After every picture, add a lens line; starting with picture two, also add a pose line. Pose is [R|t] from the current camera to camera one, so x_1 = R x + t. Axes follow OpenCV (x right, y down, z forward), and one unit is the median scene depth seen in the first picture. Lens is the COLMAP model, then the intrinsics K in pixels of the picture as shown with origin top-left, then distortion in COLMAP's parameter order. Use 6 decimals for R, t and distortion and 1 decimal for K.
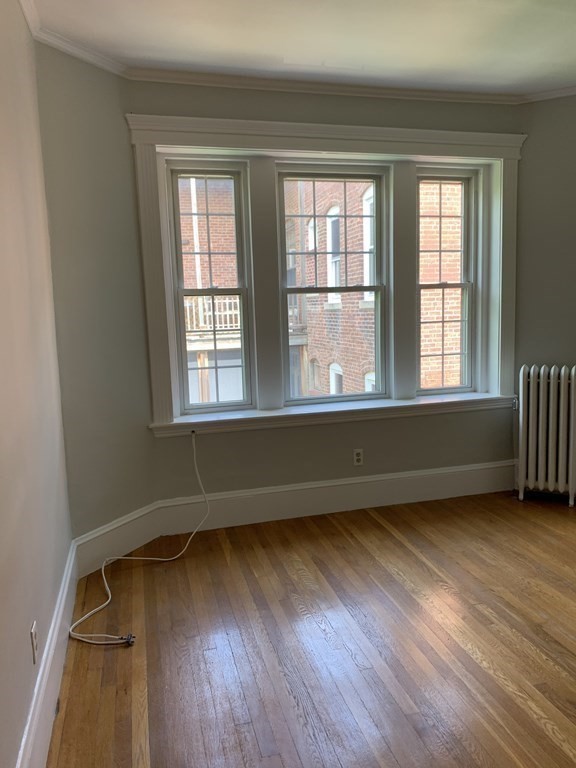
lens RADIAL K [[586.6, 0, 289.0], [0, 586.6, 379.1], [0, 0, 1]] dist [0.047453, -0.066041]
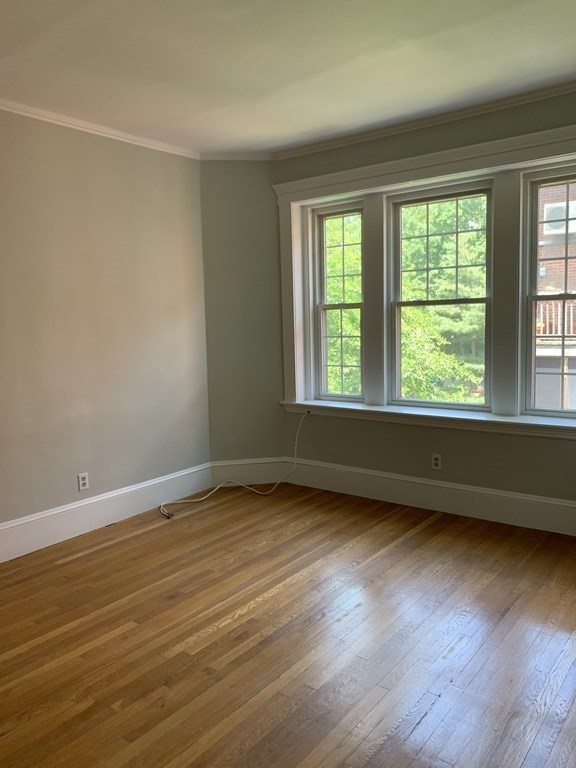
lens RADIAL K [[586.9, 0, 285.3], [0, 586.9, 384.4], [0, 0, 1]] dist [0.006162, -0.014110]
pose [[0.597650, 0.105362, -0.794804, 0.762851], [-0.094149, 0.993692, 0.060932, -0.042705], [0.796210, 0.038414, 0.603799, 0.135652]]
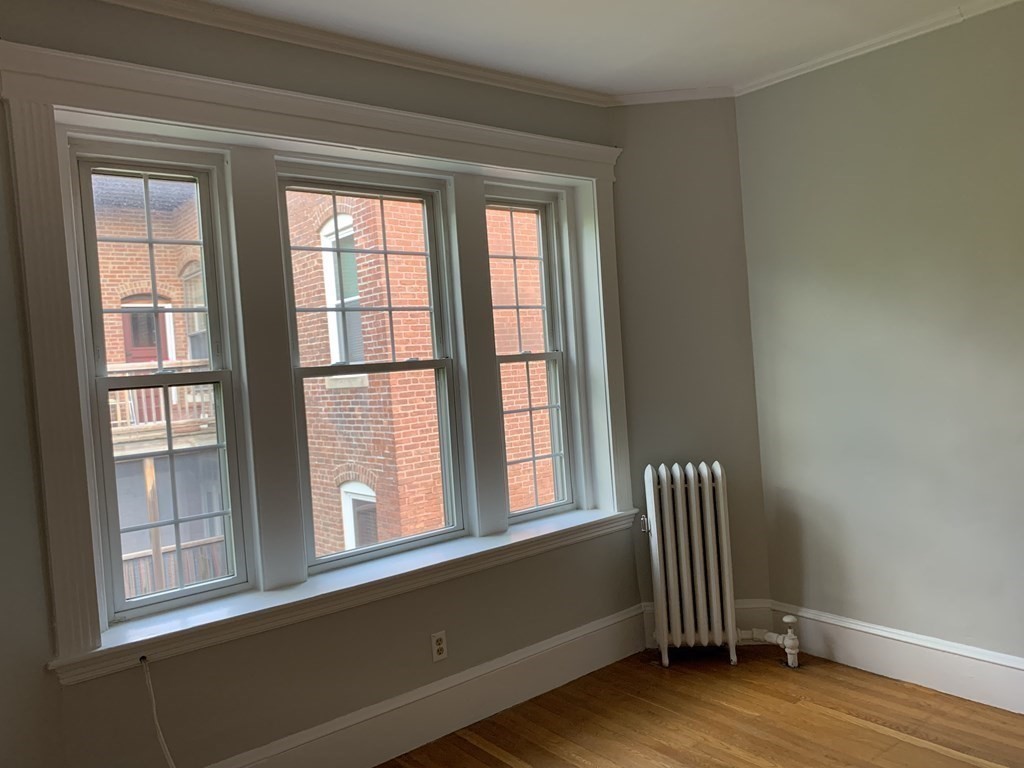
lens RADIAL K [[782.5, 0, 516.9], [0, 782.5, 376.8], [0, 0, 1]] dist [0.006162, -0.014110]
pose [[0.913381, -0.037735, 0.405352, -0.118871], [0.088402, 0.990321, -0.107005, -0.043921], [-0.397391, 0.133570, 0.907876, 0.206488]]
